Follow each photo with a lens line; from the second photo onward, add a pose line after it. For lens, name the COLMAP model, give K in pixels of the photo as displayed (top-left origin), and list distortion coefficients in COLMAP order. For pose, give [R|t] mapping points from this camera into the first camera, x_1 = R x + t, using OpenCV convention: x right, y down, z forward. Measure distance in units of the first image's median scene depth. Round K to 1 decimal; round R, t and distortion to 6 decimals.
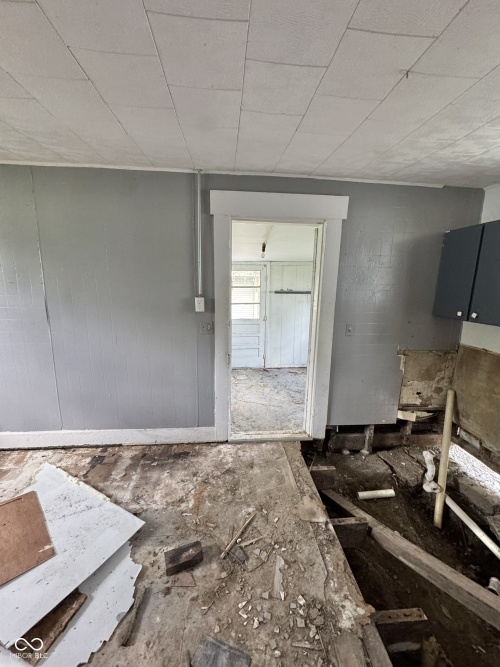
lens RADIAL K [[267.5, 0, 249.8], [0, 267.5, 332.2], [0, 0, 1]] dist [-0.003559, 0.000284]
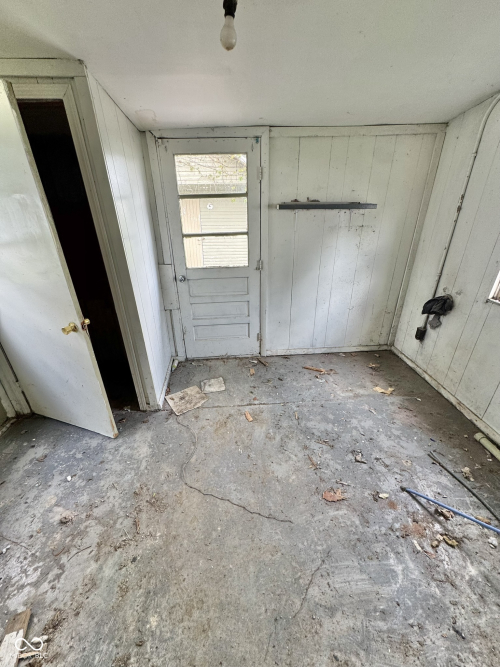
lens RADIAL K [[267.5, 0, 251.7], [0, 267.5, 333.9], [0, 0, 1]] dist [-0.003559, 0.000284]
pose [[0.999544, -0.014447, -0.026515, 0.055807], [0.021162, 0.961552, 0.273805, -0.067298], [0.021540, -0.274242, 0.961420, 0.509758]]
